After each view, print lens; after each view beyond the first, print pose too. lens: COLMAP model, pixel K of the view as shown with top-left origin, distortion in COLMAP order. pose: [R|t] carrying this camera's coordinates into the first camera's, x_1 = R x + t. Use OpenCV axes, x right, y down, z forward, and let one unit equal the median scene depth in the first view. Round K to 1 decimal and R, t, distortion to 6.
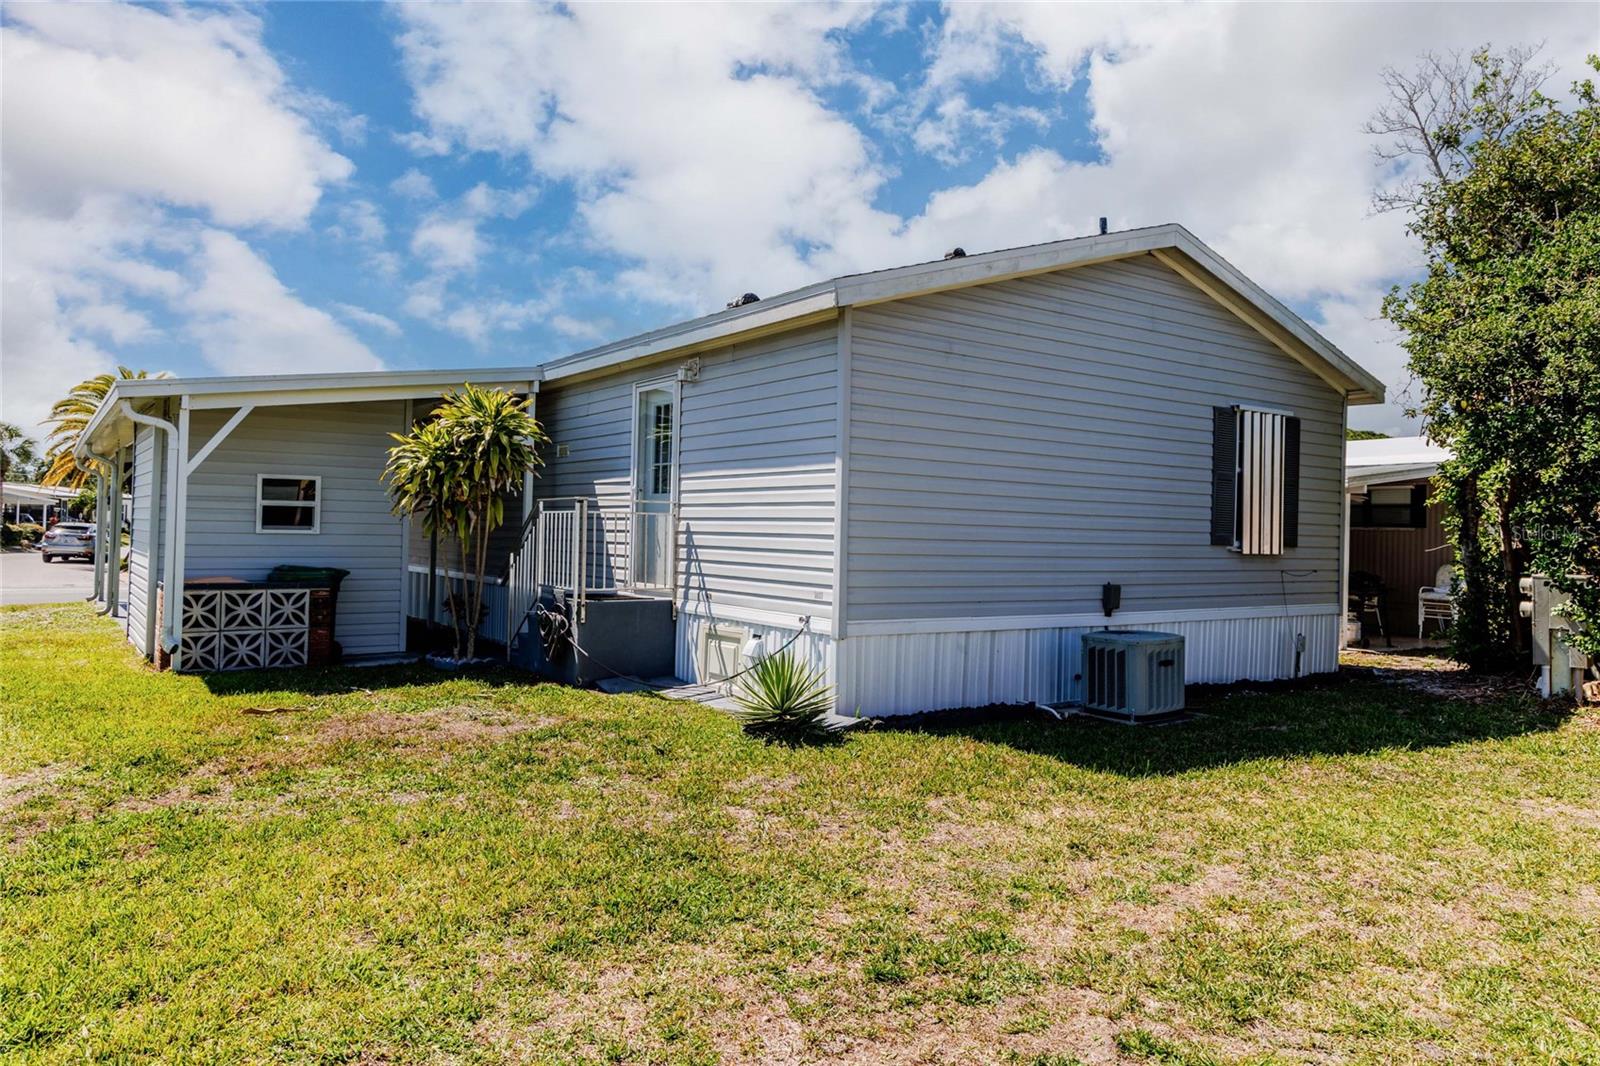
lens RADIAL K [[1087.0, 0, 804.1], [0, 1087.0, 529.5], [0, 0, 1]] dist [0.001459, 0.005354]
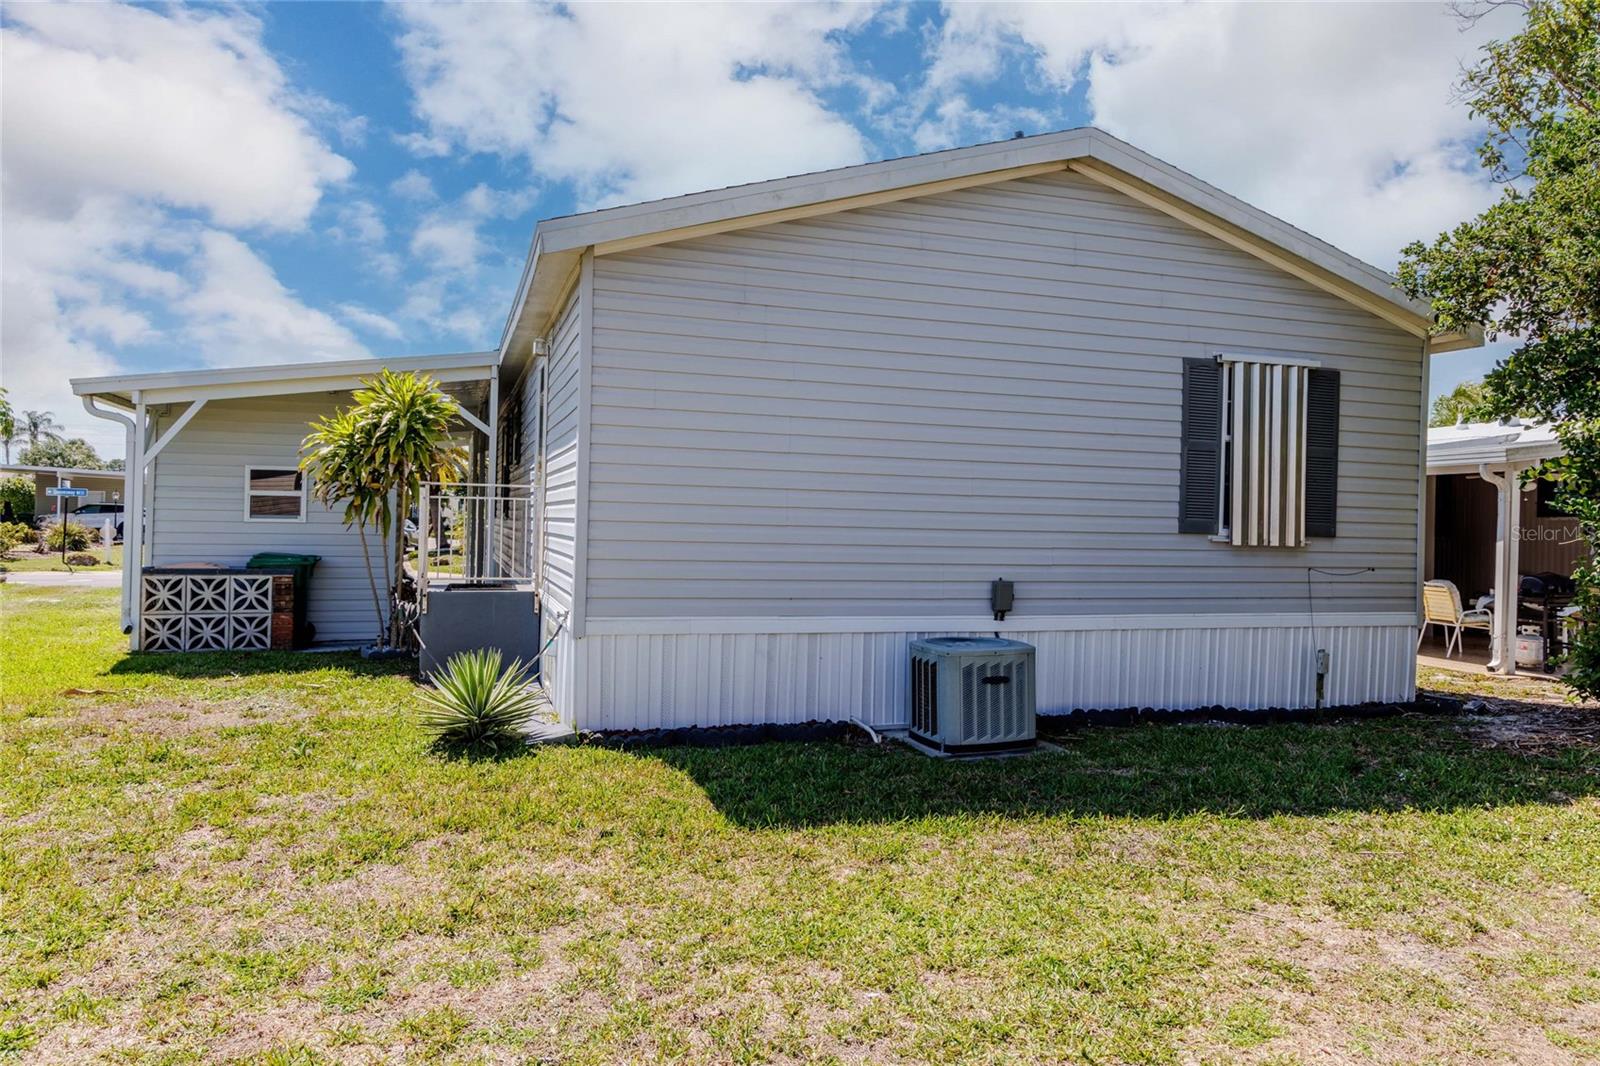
lens RADIAL K [[1087.0, 0, 800.8], [0, 1087.0, 534.0], [0, 0, 1]] dist [0.001459, 0.005354]
pose [[0.956421, 0.001318, -0.291988, 0.338675], [0.000877, 0.999972, 0.007386, 0.008362], [0.291990, -0.007320, 0.956393, 0.163231]]
